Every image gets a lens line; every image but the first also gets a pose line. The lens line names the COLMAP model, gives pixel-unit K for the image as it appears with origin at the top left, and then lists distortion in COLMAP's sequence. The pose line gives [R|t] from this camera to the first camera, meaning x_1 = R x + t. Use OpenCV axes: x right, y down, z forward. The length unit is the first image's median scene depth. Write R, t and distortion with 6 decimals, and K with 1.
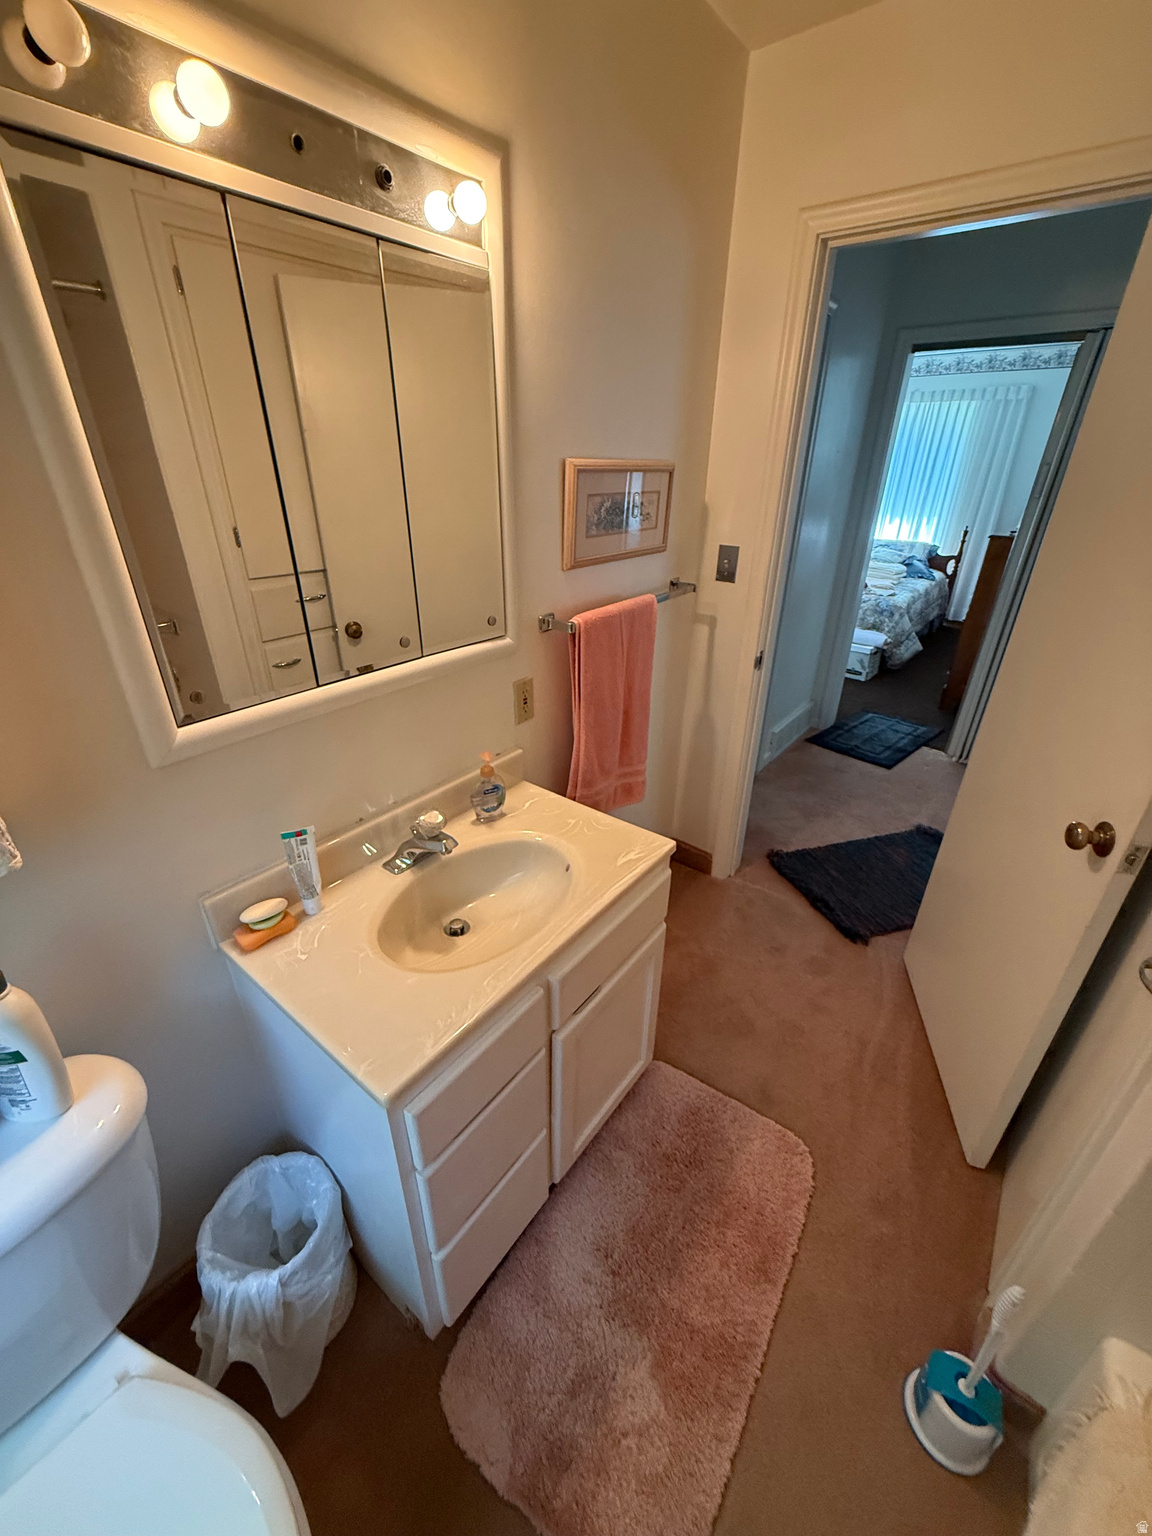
lens RADIAL K [[622.2, 0, 571.8], [0, 622.2, 765.9], [0, 0, 1]] dist [0.001153, 0.000462]
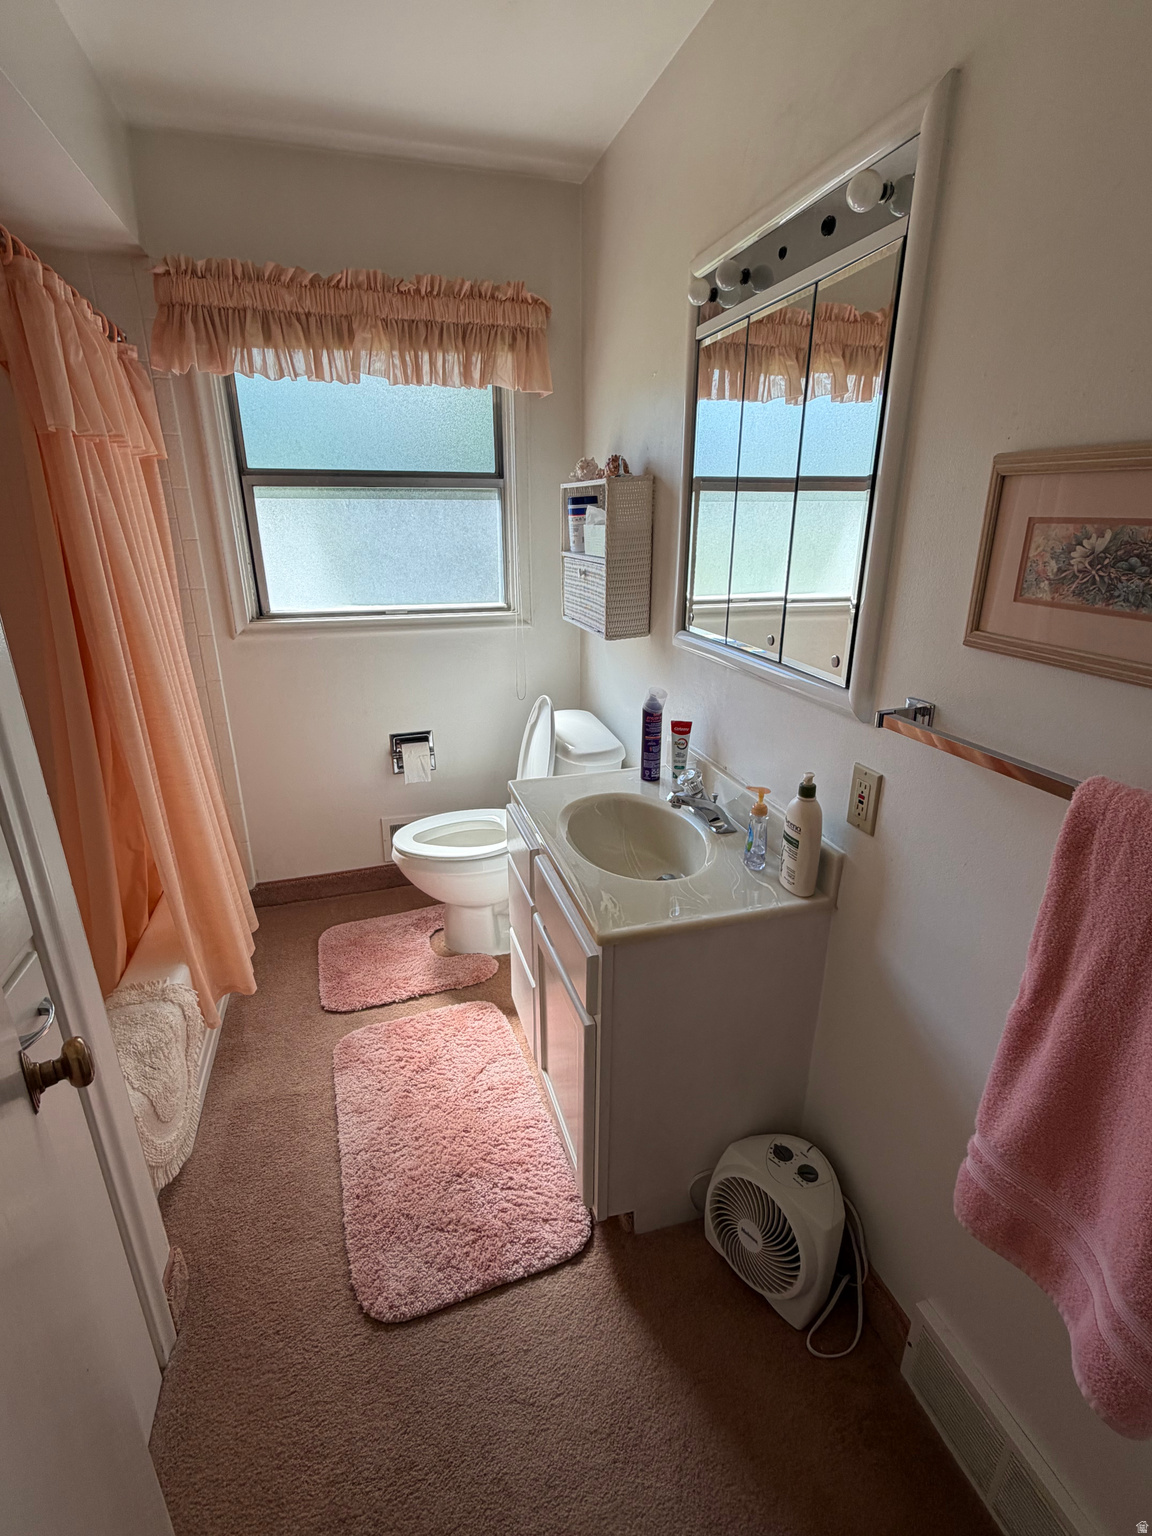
lens RADIAL K [[713.2, 0, 575.0], [0, 713.2, 768.5], [0, 0, 1]] dist [-0.000058, -0.000004]
pose [[-0.579695, 0.264111, -0.770843, 0.246419], [-0.371134, 0.756606, 0.538337, -0.151999], [0.725405, 0.598158, -0.340580, 0.349778]]
